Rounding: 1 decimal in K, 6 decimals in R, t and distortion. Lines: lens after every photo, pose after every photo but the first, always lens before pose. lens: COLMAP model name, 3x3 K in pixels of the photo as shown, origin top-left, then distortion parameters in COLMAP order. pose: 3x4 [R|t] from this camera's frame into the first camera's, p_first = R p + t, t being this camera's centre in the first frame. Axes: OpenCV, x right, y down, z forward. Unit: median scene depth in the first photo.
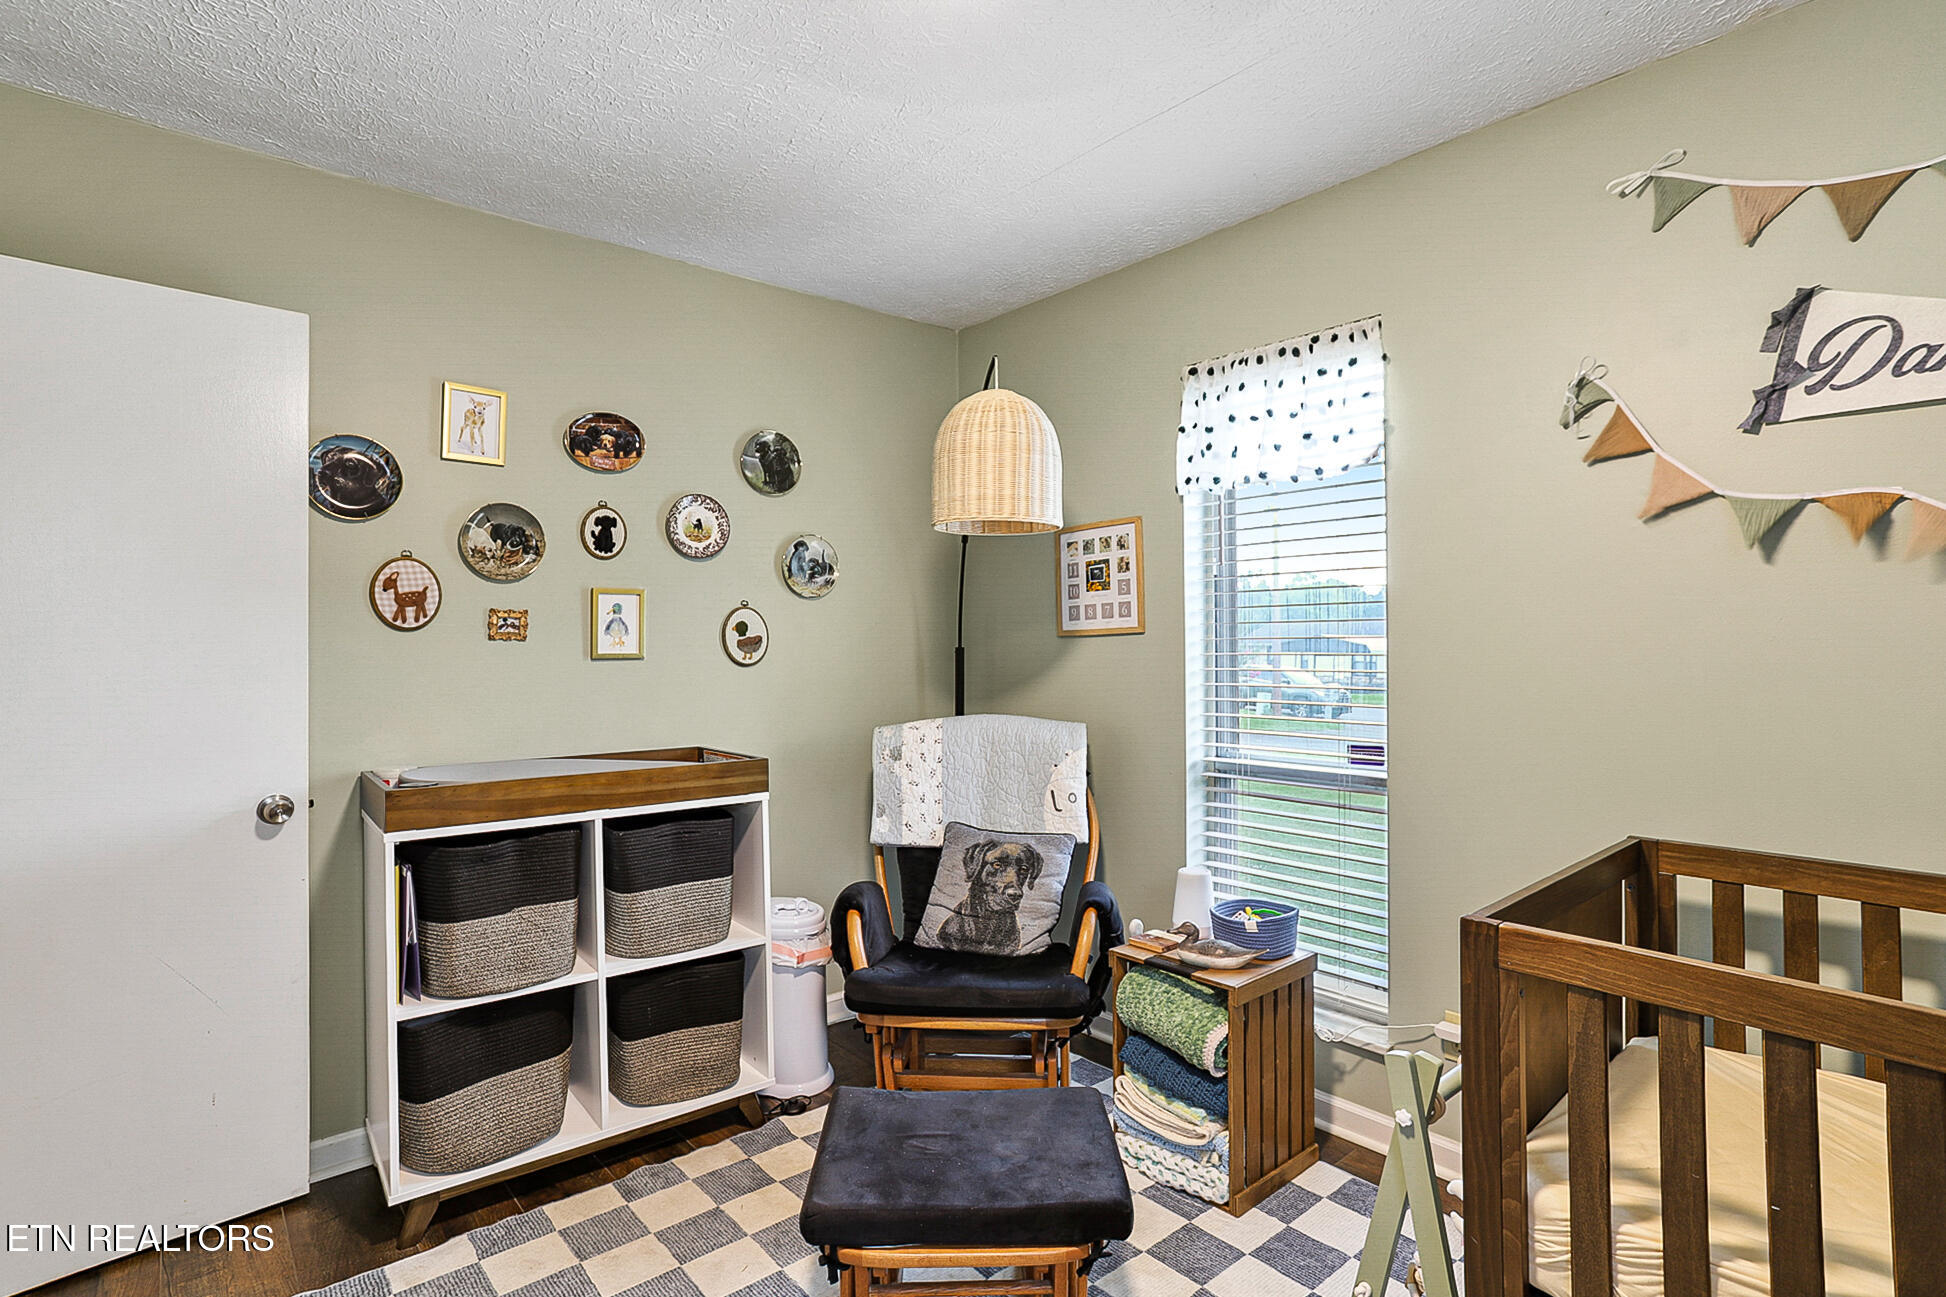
lens RADIAL K [[962.6, 0, 972.8], [0, 962.6, 646.4], [0, 0, 1]] dist [-0.037944, 0.017507]
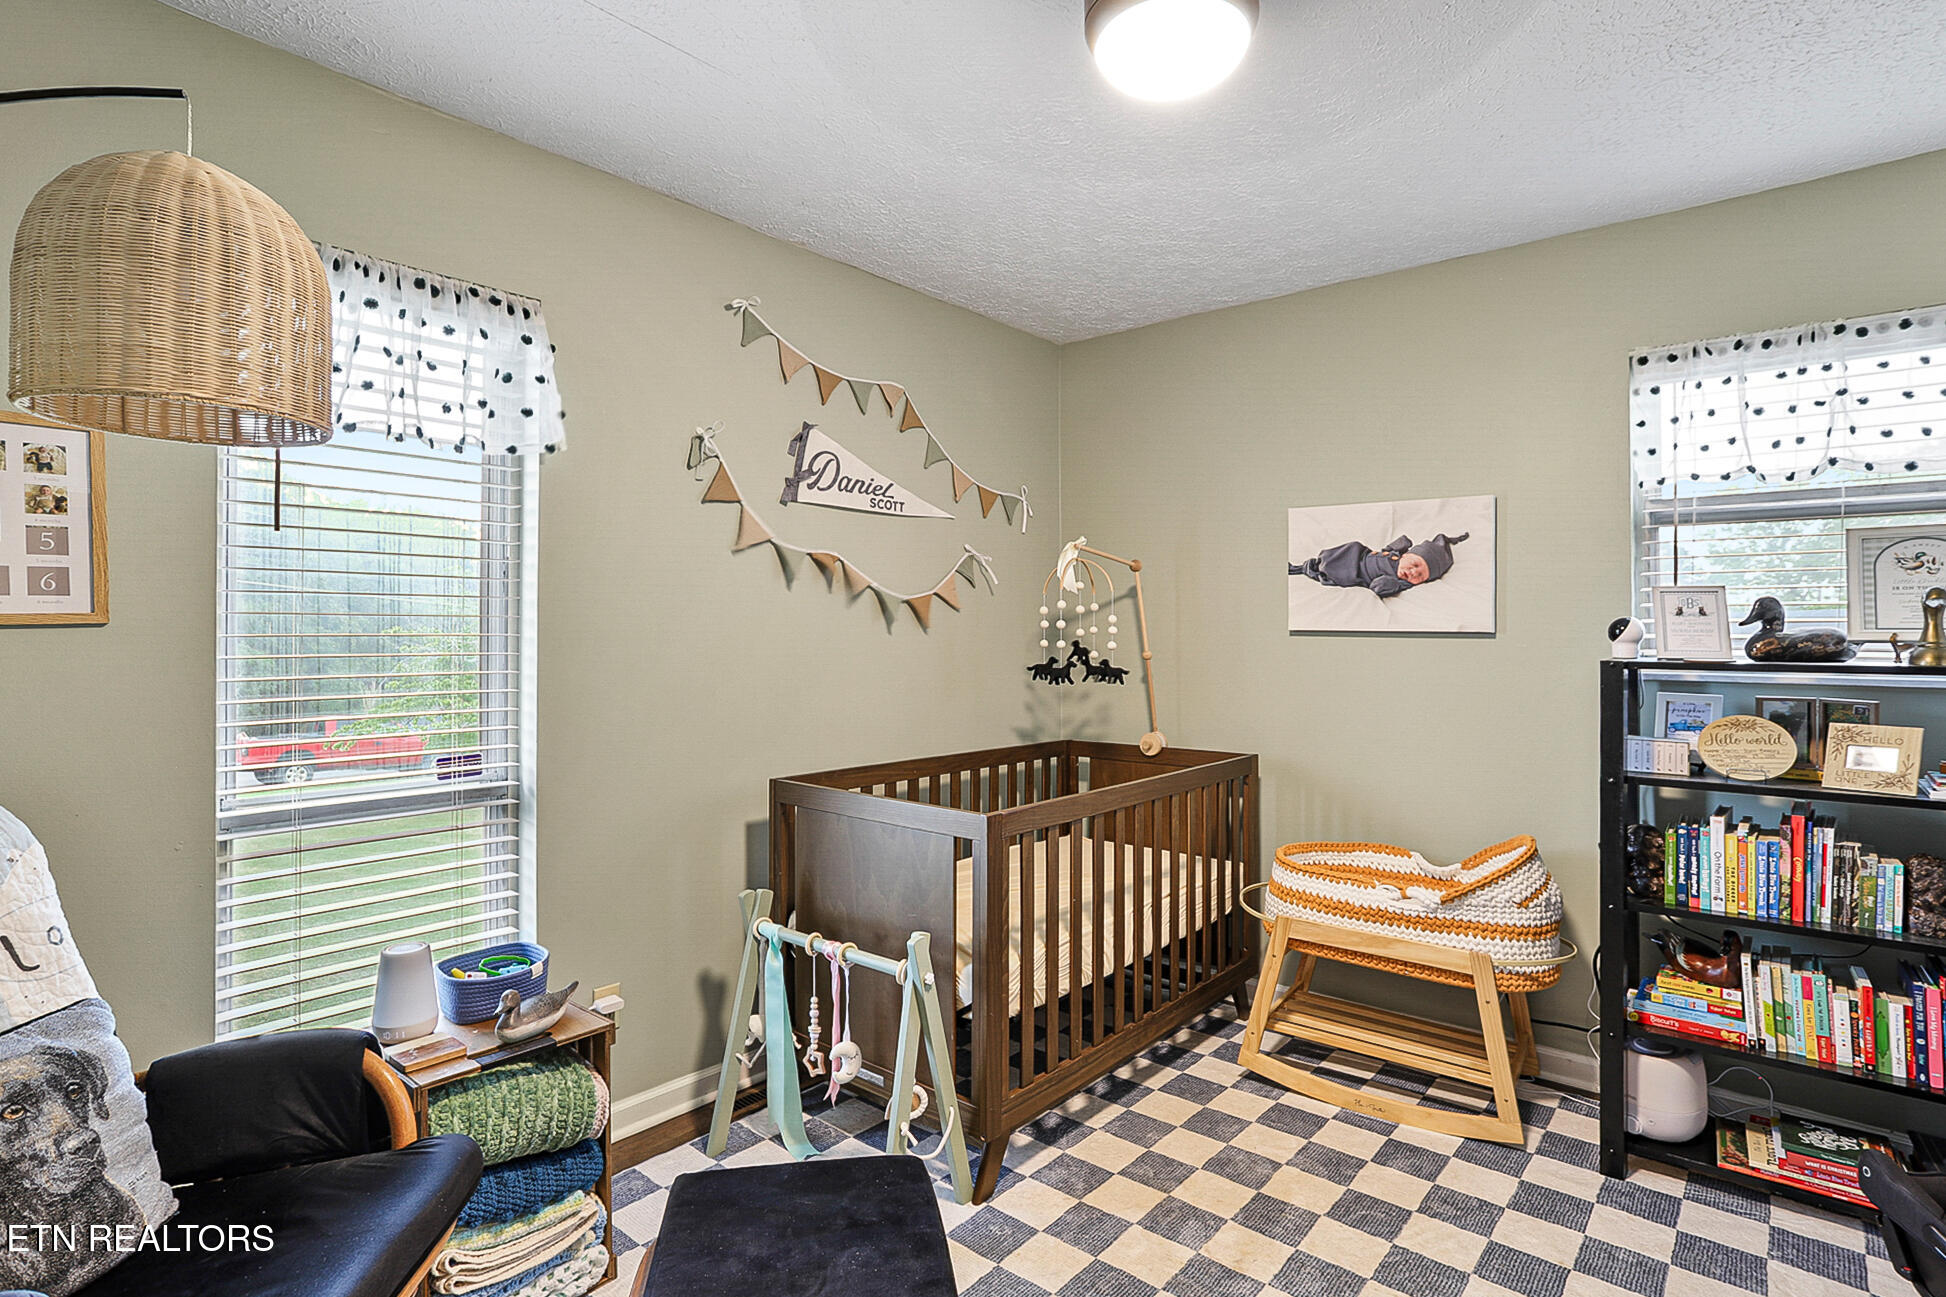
lens RADIAL K [[962.6, 0, 972.8], [0, 962.6, 636.6], [0, 0, 1]] dist [-0.037944, 0.017507]
pose [[-0.146663, 0.002615, 0.989183, -0.698482], [0.002591, 0.999994, -0.002259, -0.005349], [-0.989183, 0.002231, -0.146668, 0.837182]]
